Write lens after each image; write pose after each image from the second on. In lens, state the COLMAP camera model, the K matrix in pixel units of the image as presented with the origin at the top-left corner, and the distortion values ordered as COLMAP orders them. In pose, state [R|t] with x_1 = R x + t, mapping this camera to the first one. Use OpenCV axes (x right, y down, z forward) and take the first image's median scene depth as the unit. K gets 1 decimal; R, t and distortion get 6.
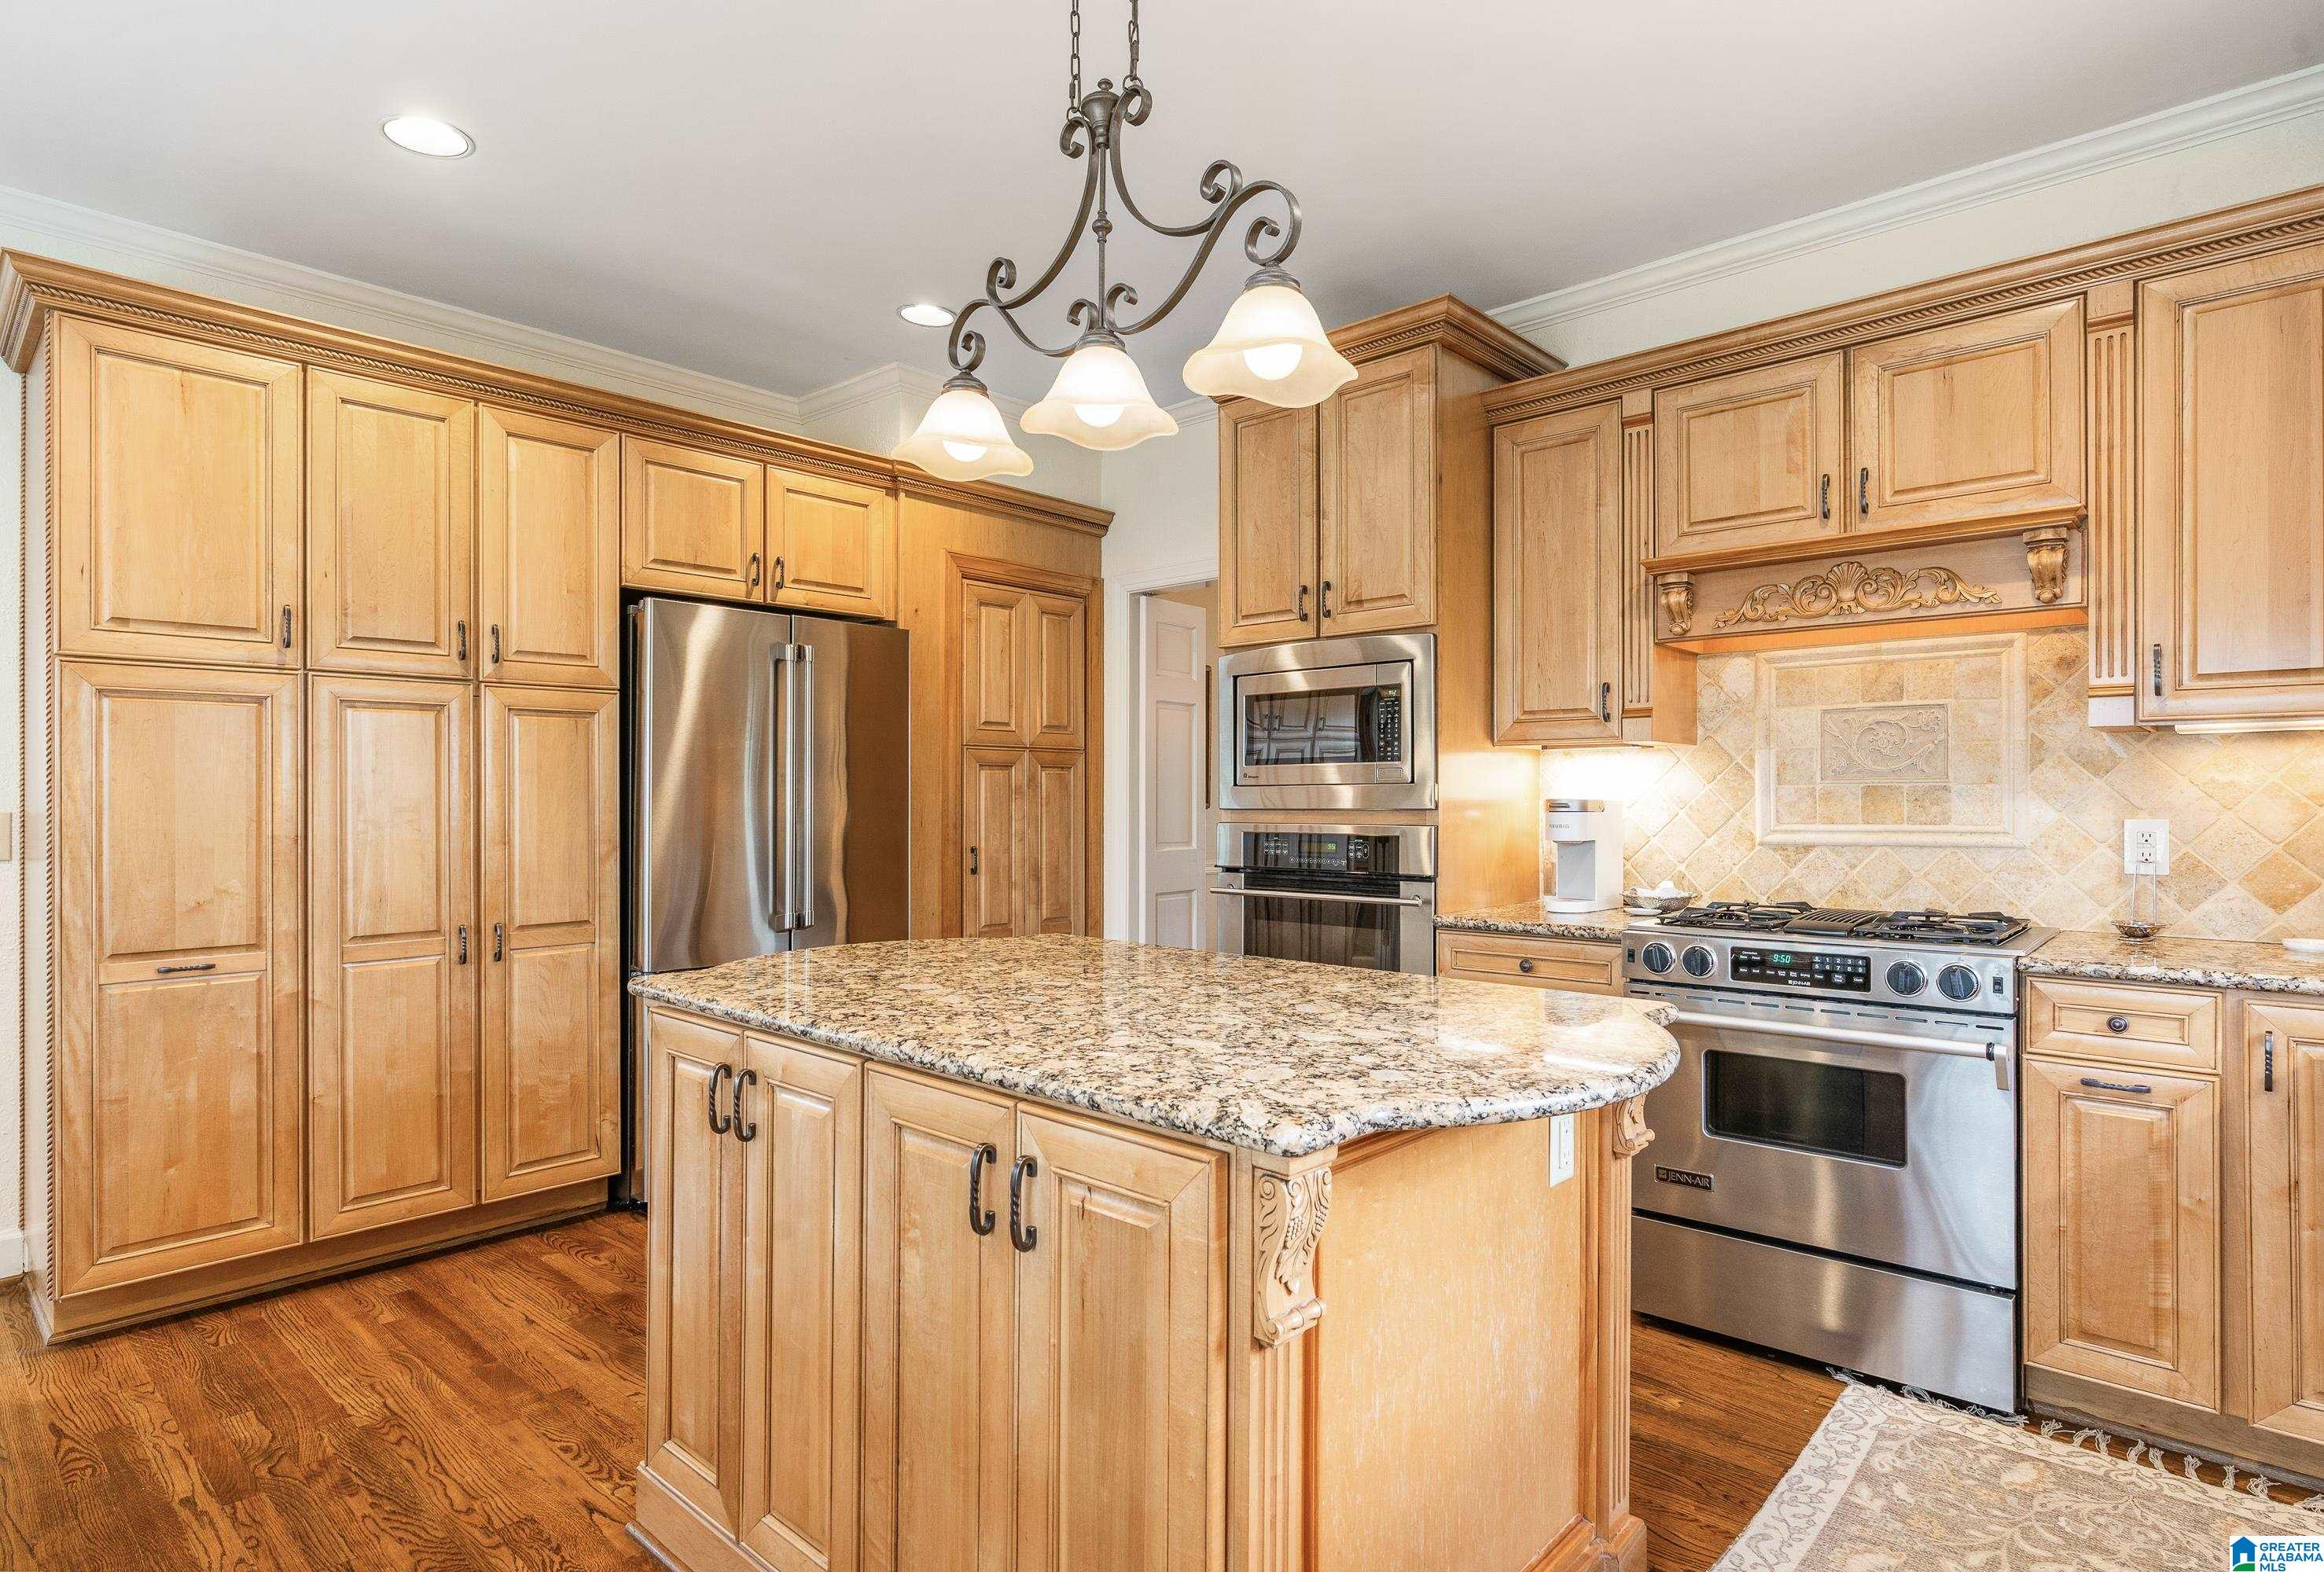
lens RADIAL K [[1227.8, 0, 1188.3], [0, 1227.8, 794.2], [0, 0, 1]] dist [-0.001457, 0.001005]
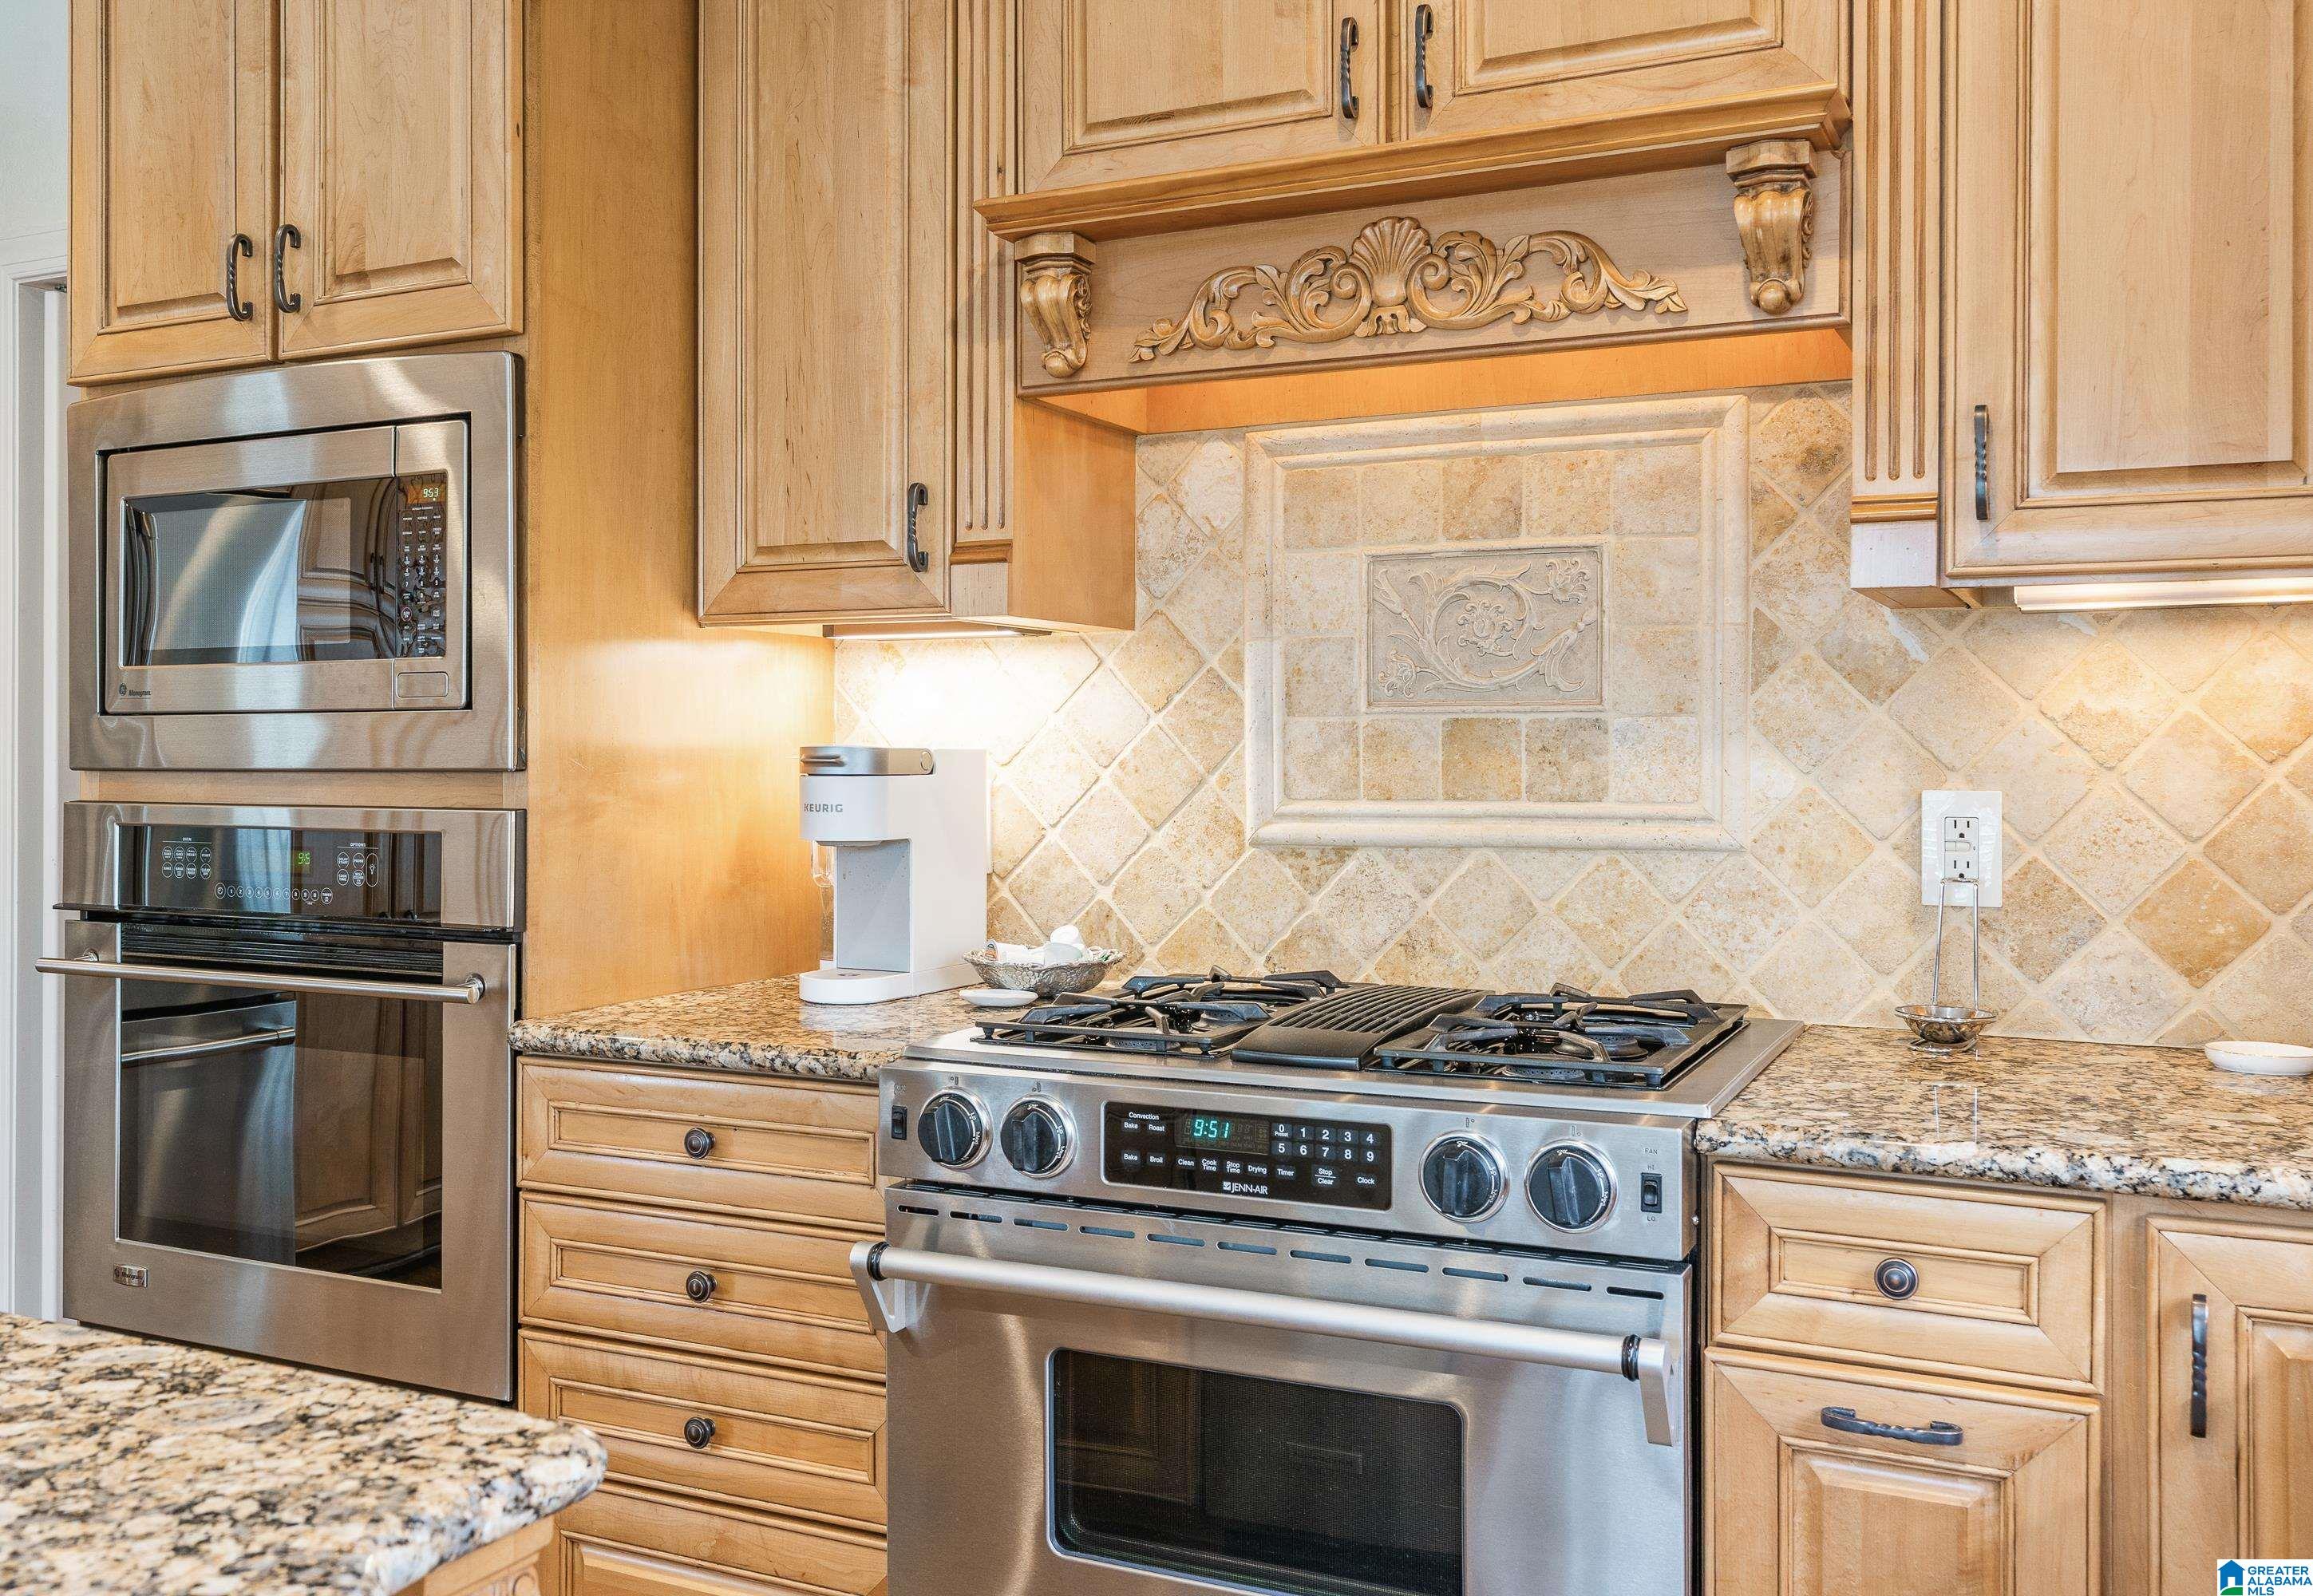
lens RADIAL K [[2023.6, 0, 1126.1], [0, 2023.6, 746.8], [0, 0, 1]] dist [0.006295, -0.002690]
pose [[0.965195, 0.000697, 0.261532, 0.245622], [-0.002181, 0.999983, 0.005384, -0.000021], [-0.261524, -0.005767, 0.965180, 0.305776]]
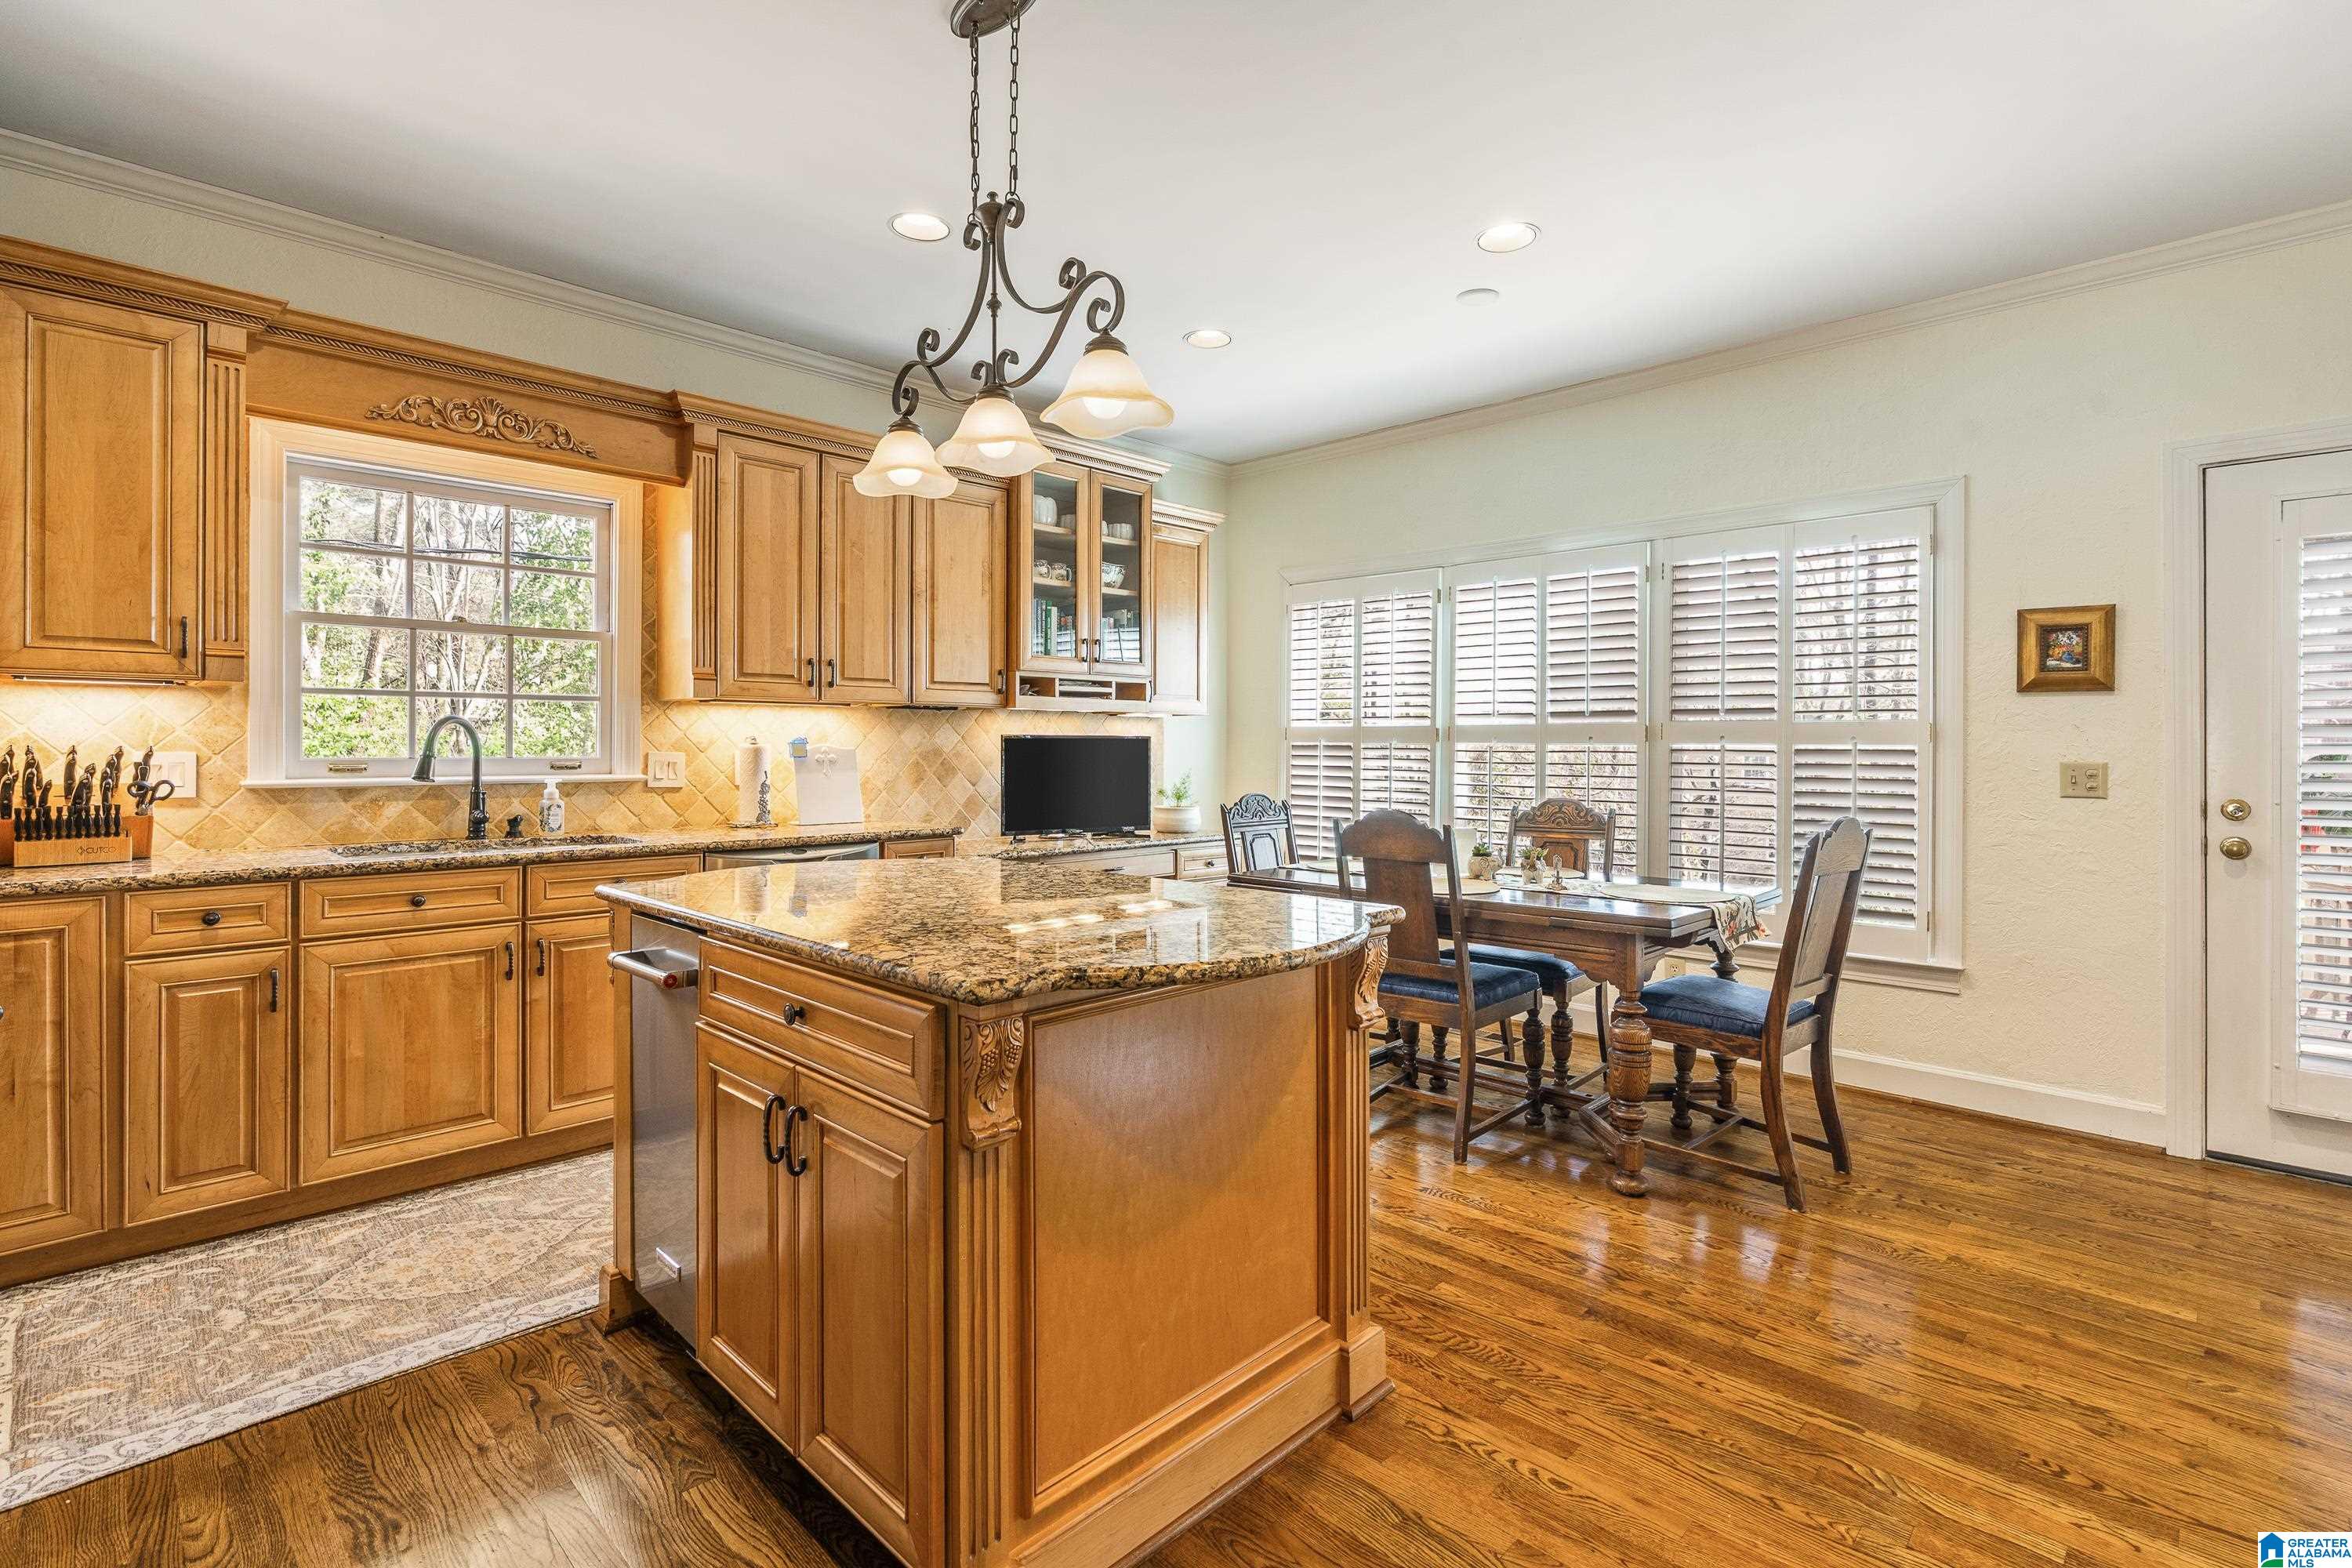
lens RADIAL K [[1085.9, 0, 1168.8], [0, 1085.9, 743.0], [0, 0, 1]] dist [-0.005287, 0.001133]
pose [[-0.998671, -0.005049, 0.051295, -0.206212], [-0.005600, 0.999928, -0.010605, 0.009617], [-0.051238, -0.010878, -0.998627, 1.391211]]
